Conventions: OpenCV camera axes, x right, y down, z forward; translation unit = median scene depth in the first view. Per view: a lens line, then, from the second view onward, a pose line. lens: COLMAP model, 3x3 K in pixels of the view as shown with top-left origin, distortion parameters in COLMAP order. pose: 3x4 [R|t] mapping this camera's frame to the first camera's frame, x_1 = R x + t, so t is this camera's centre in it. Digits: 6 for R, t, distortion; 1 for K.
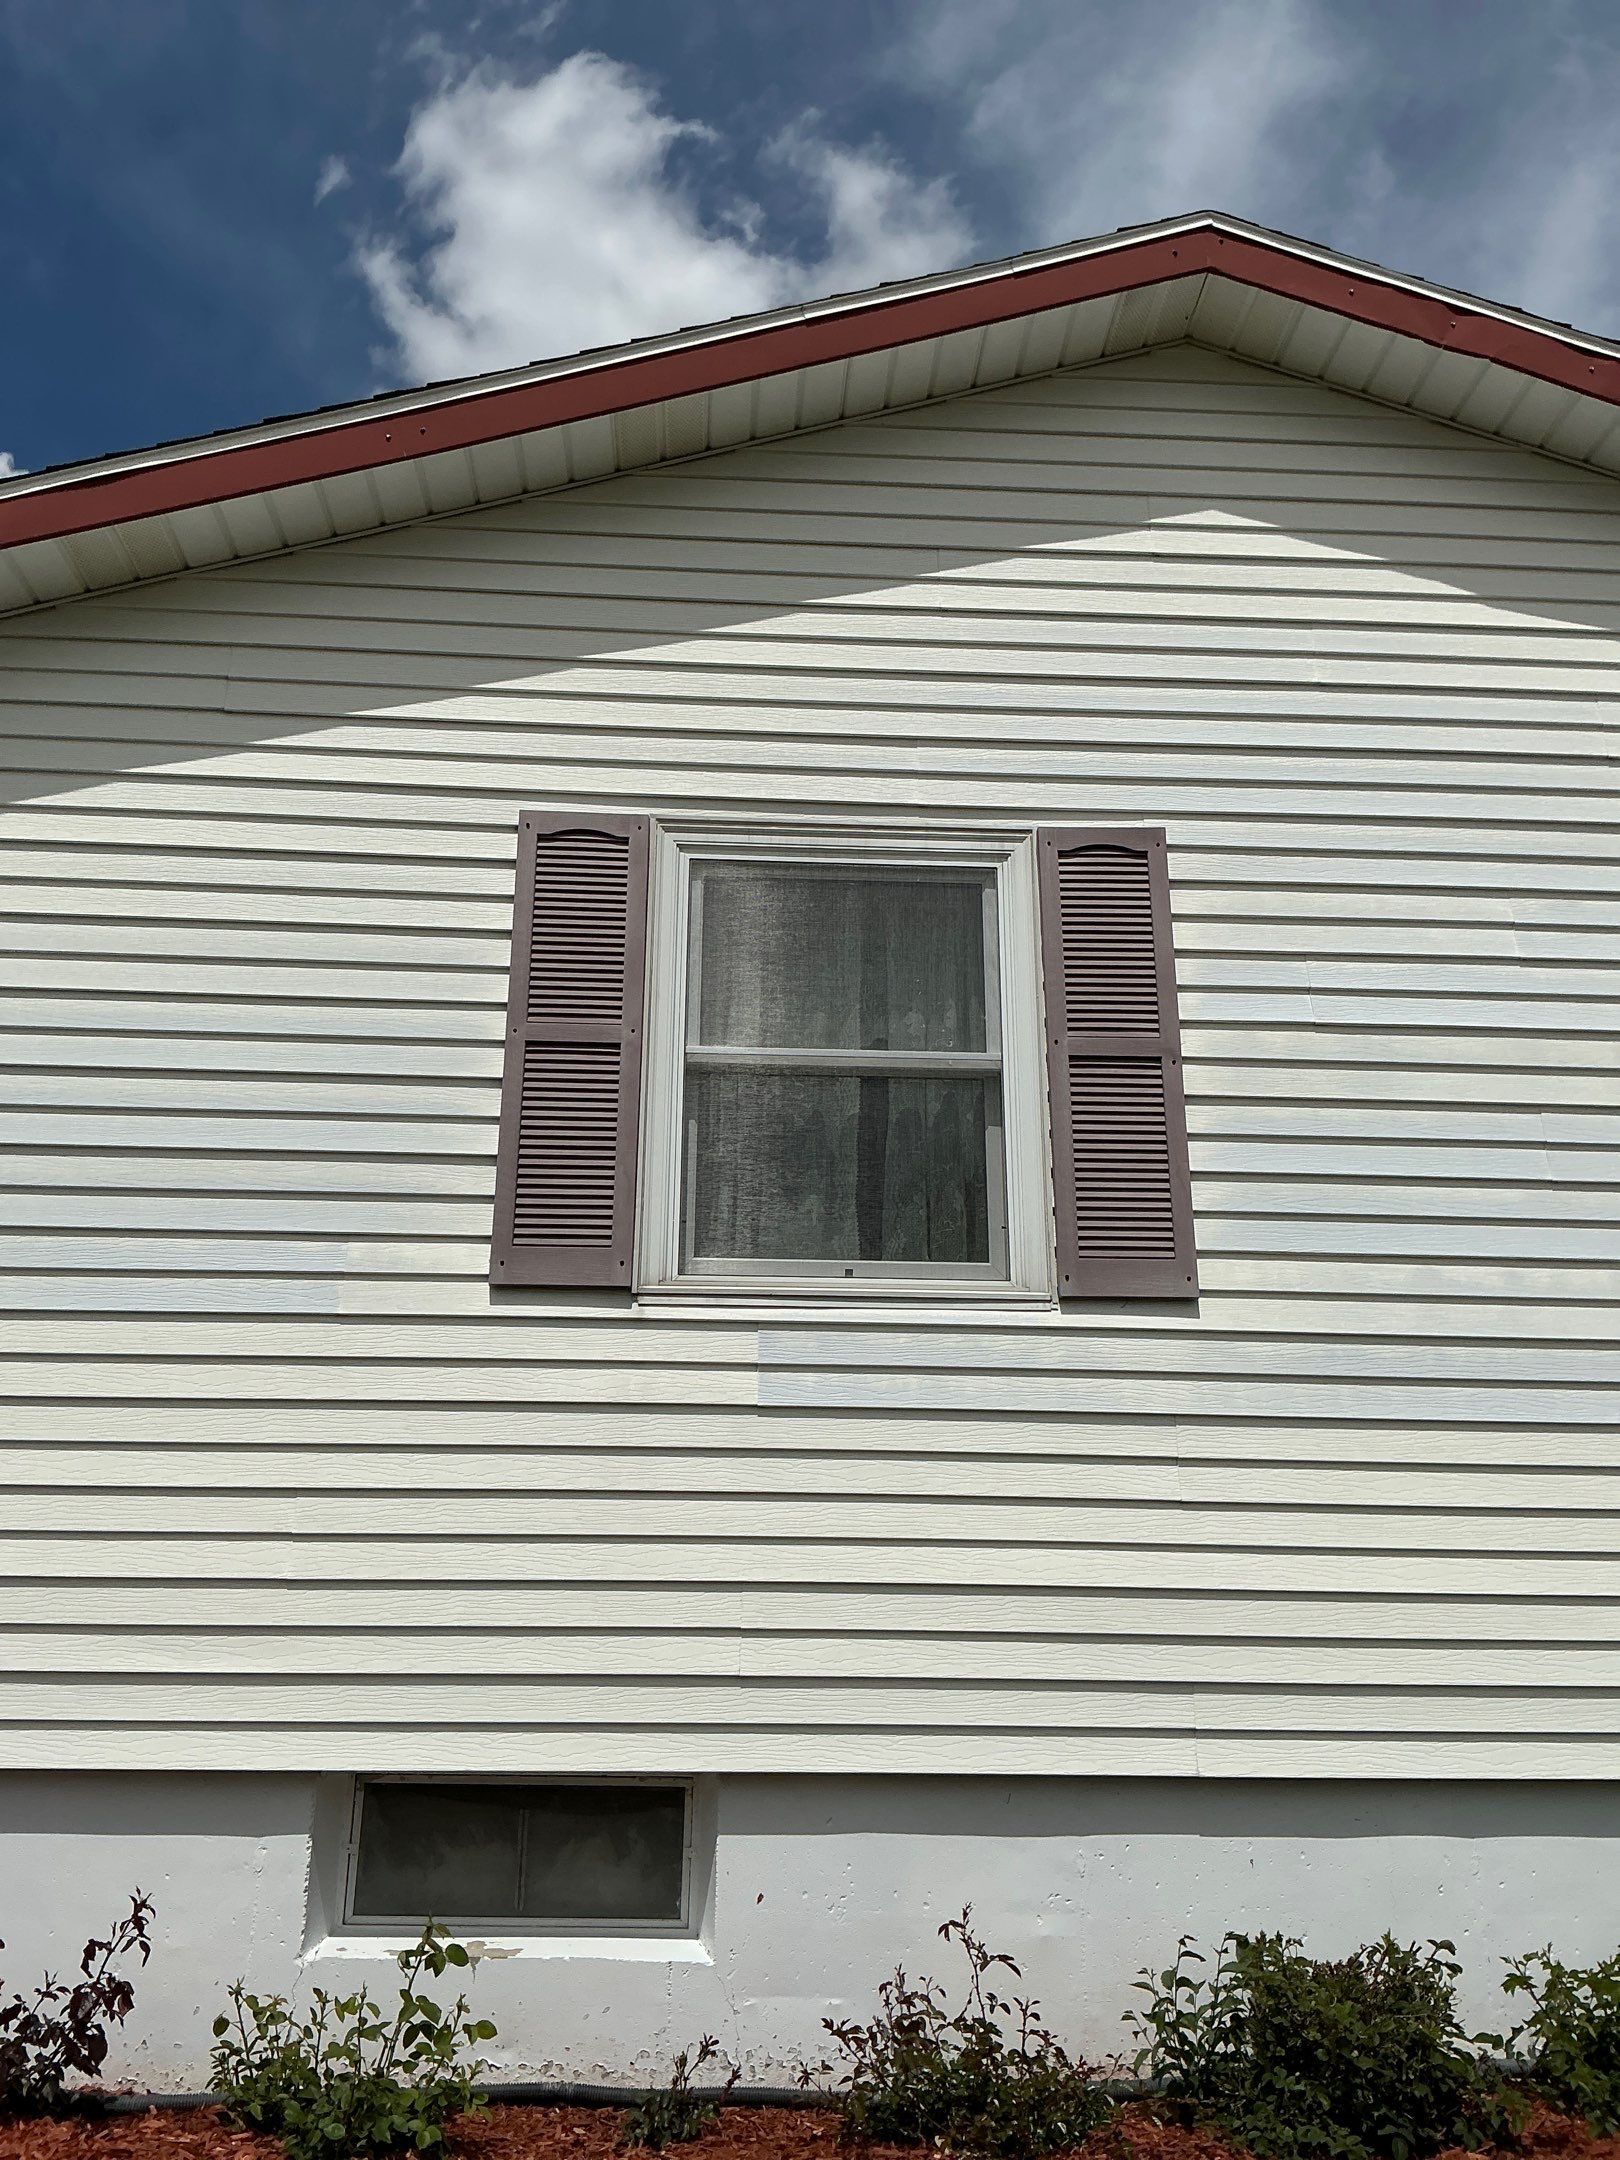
lens RADIAL K [[1774.0, 0, 833.7], [0, 1774.0, 1094.0], [0, 0, 1]] dist [0.077592, -0.150243]
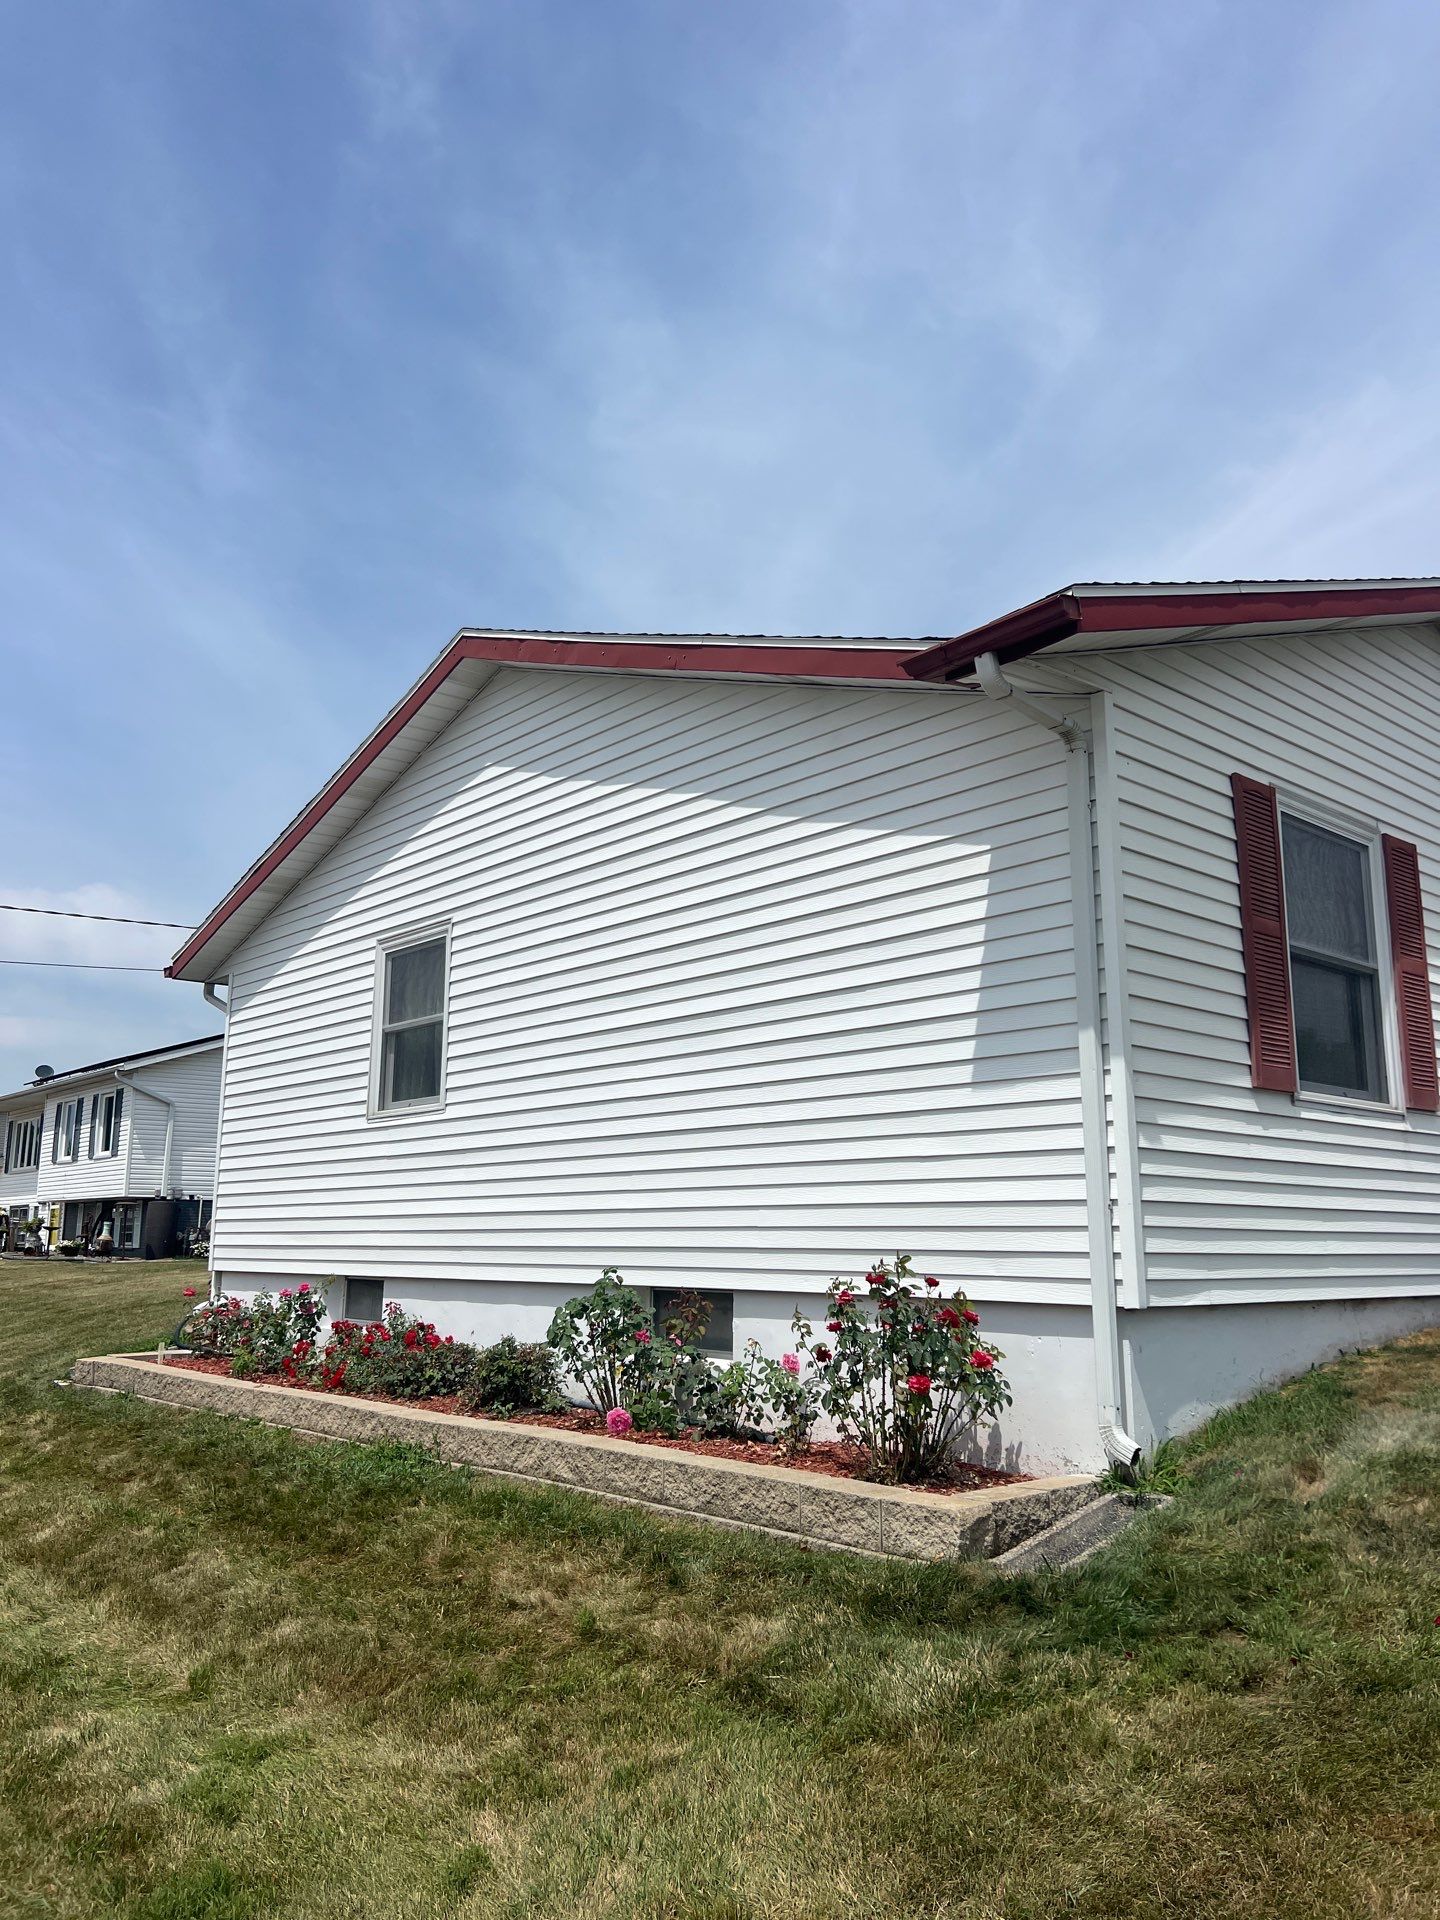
lens RADIAL K [[1427.0, 0, 720.0], [0, 1427.0, 960.0], [0, 0, 1]] dist [0.067988, -0.093631]
pose [[0.626844, -0.154674, -0.763638, 2.104635], [0.260996, 0.965158, 0.018750, -0.033870], [0.734131, -0.211060, 0.645372, -0.043467]]
